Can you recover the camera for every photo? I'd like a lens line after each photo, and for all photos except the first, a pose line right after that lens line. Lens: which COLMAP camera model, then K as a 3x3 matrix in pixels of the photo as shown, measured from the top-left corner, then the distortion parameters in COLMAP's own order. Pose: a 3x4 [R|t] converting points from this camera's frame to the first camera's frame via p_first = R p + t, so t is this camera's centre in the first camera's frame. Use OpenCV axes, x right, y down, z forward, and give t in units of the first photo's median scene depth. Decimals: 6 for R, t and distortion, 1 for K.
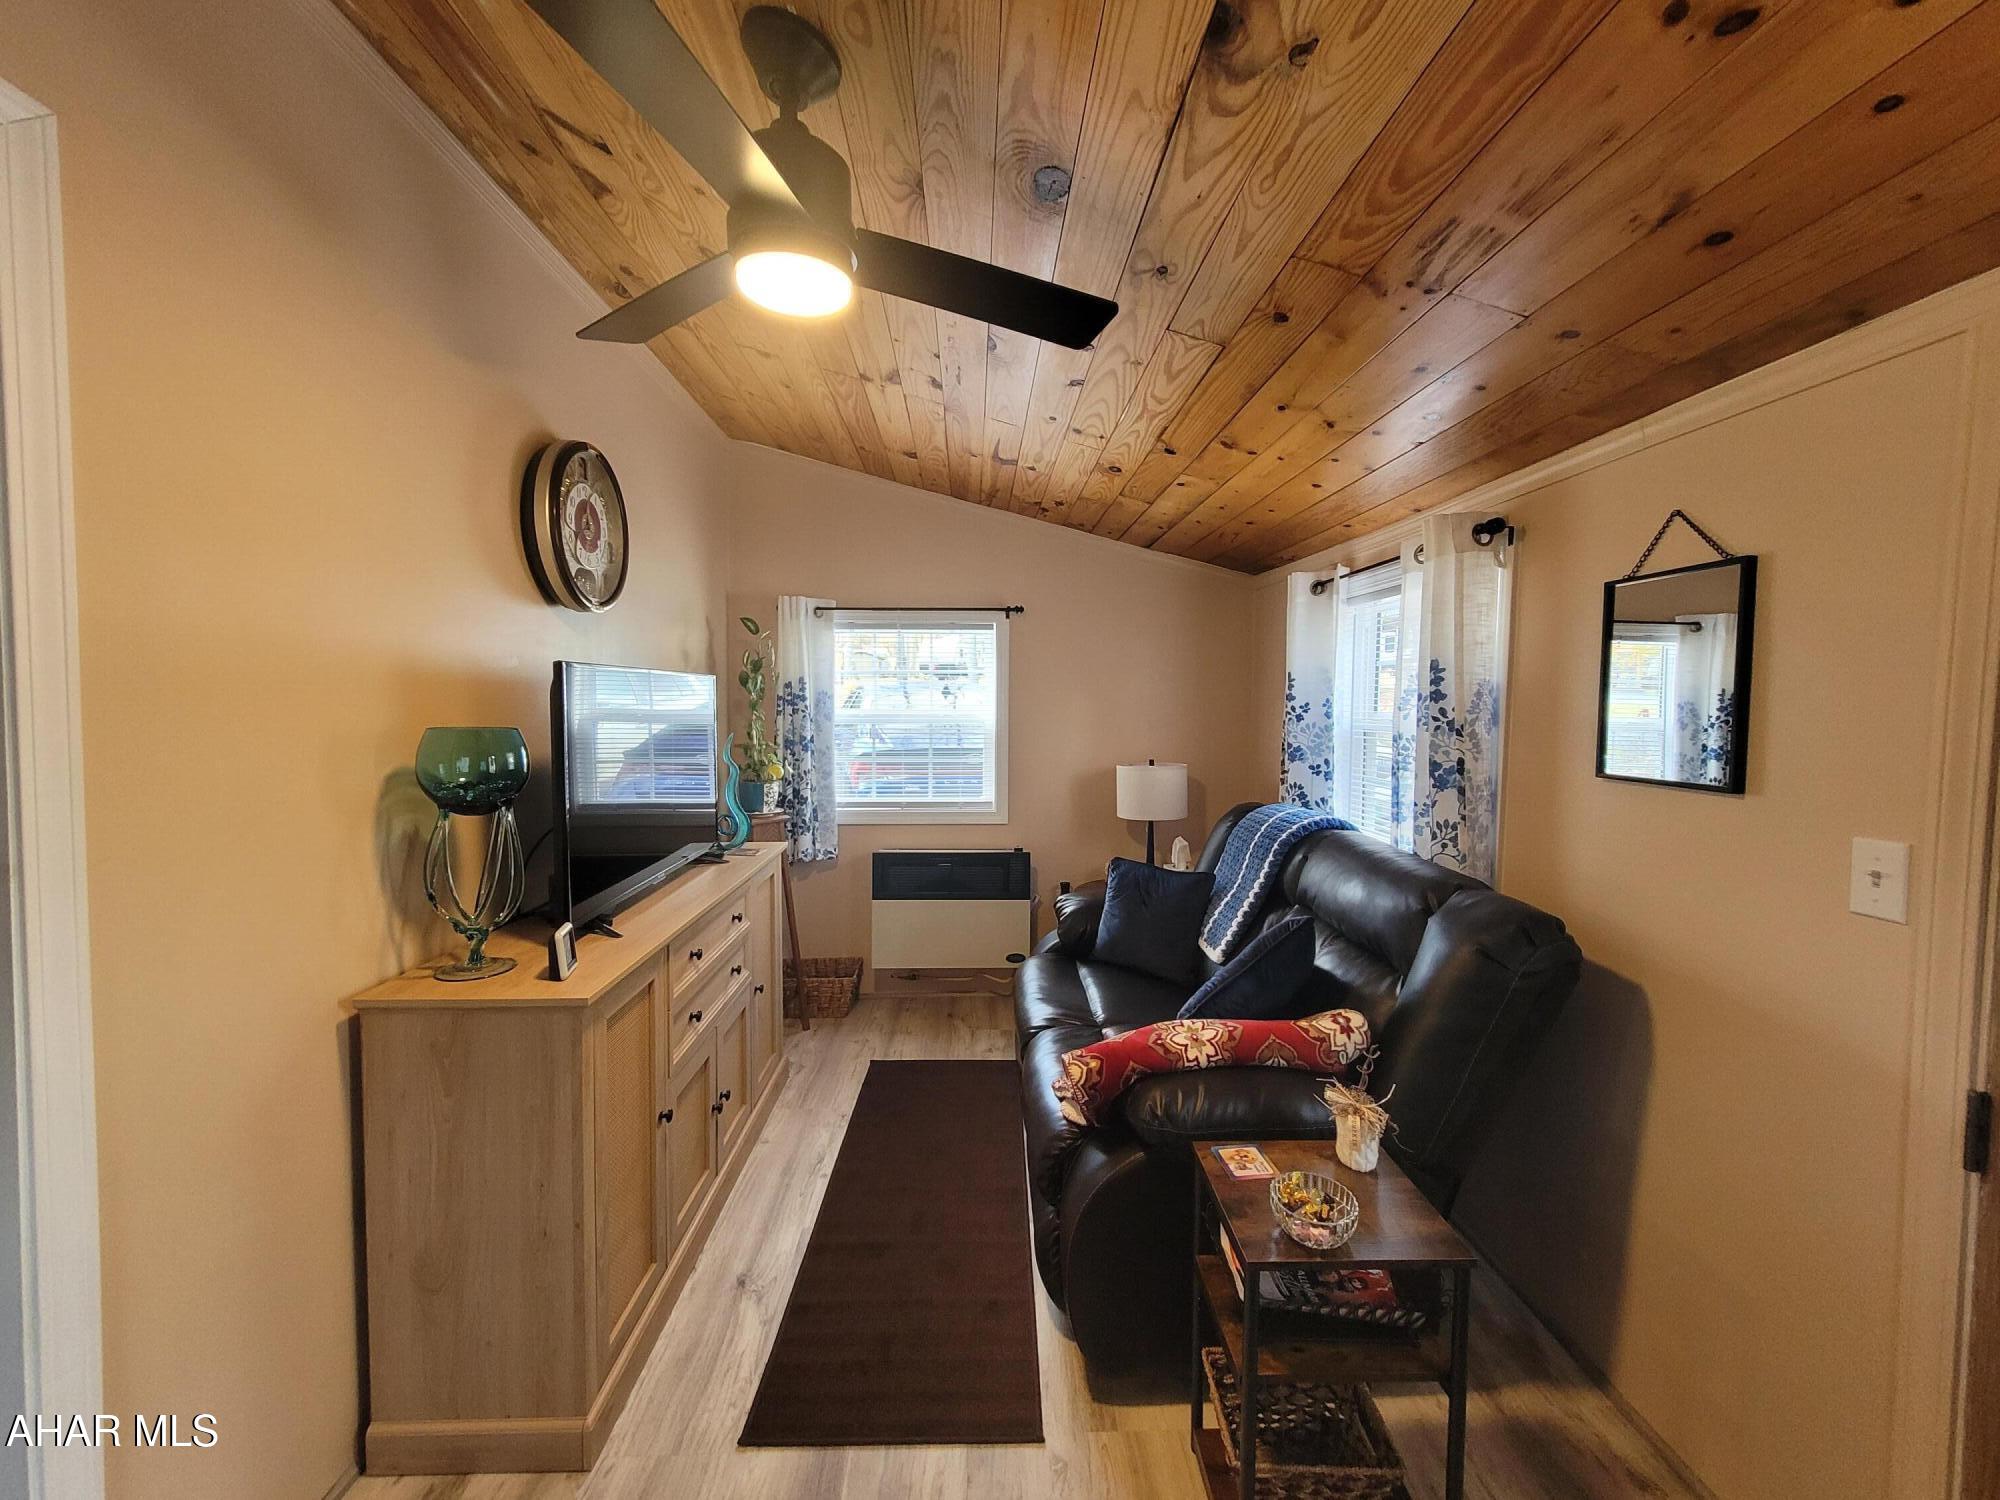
lens RADIAL K [[782.0, 0, 1005.7], [0, 782.0, 737.0], [0, 0, 1]] dist [0.004721, 0.000218]
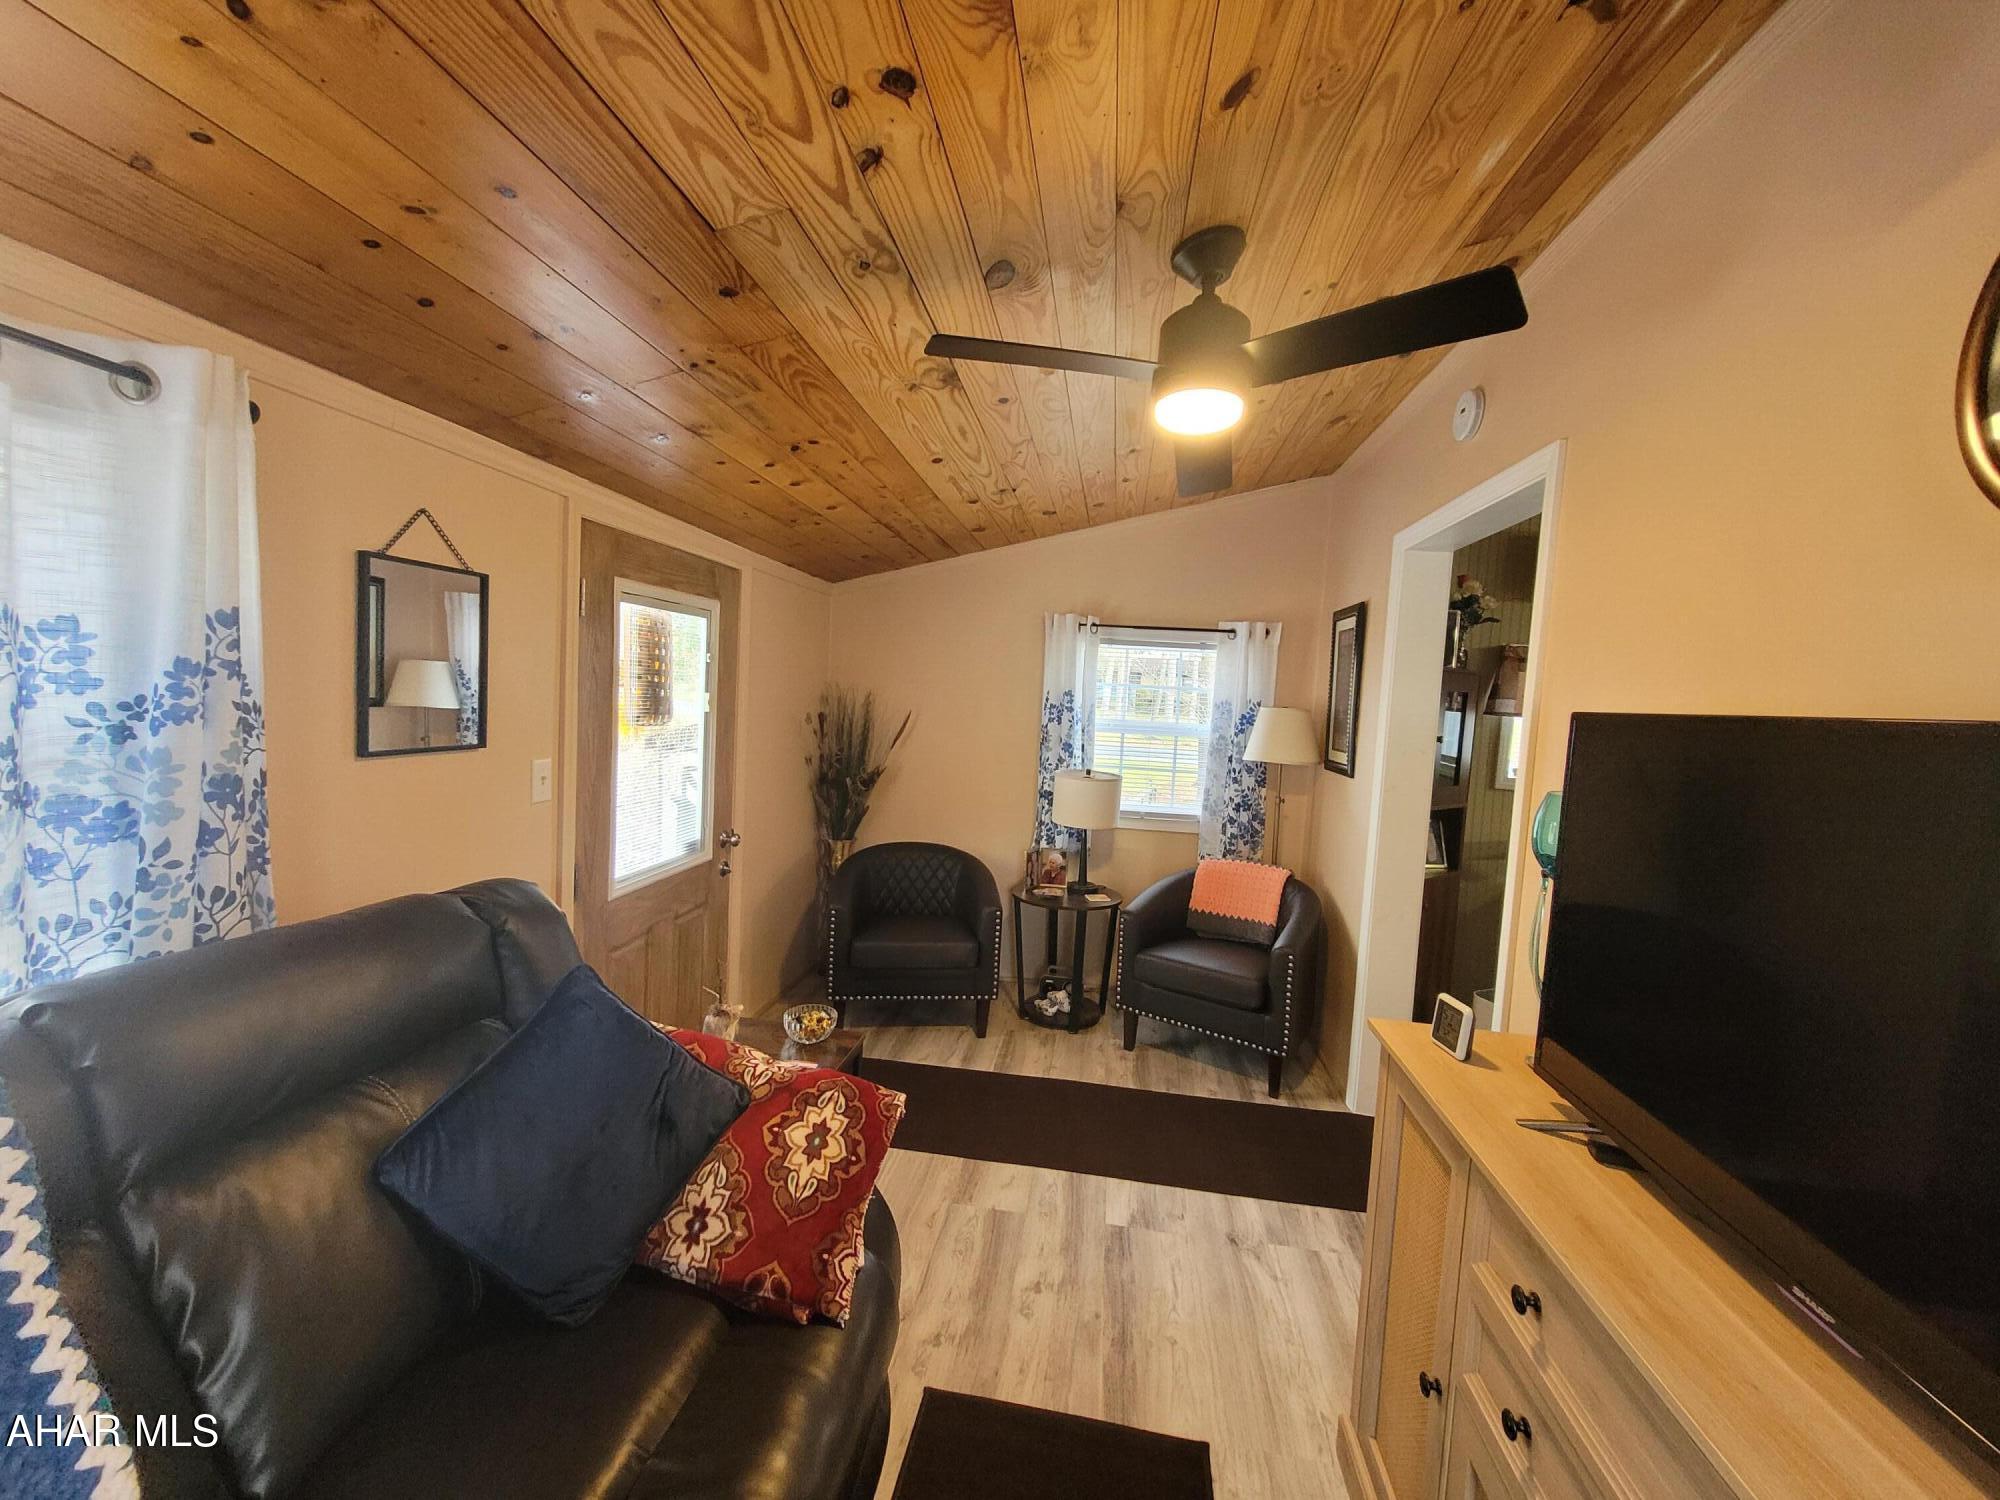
lens RADIAL K [[782.0, 0, 1000.2], [0, 782.0, 740.5], [0, 0, 1]] dist [0.004721, 0.000218]
pose [[-0.981126, -0.076350, 0.177656, -0.154294], [-0.057746, 0.992511, 0.107641, -0.107958], [-0.184544, 0.095350, -0.978188, 1.669075]]
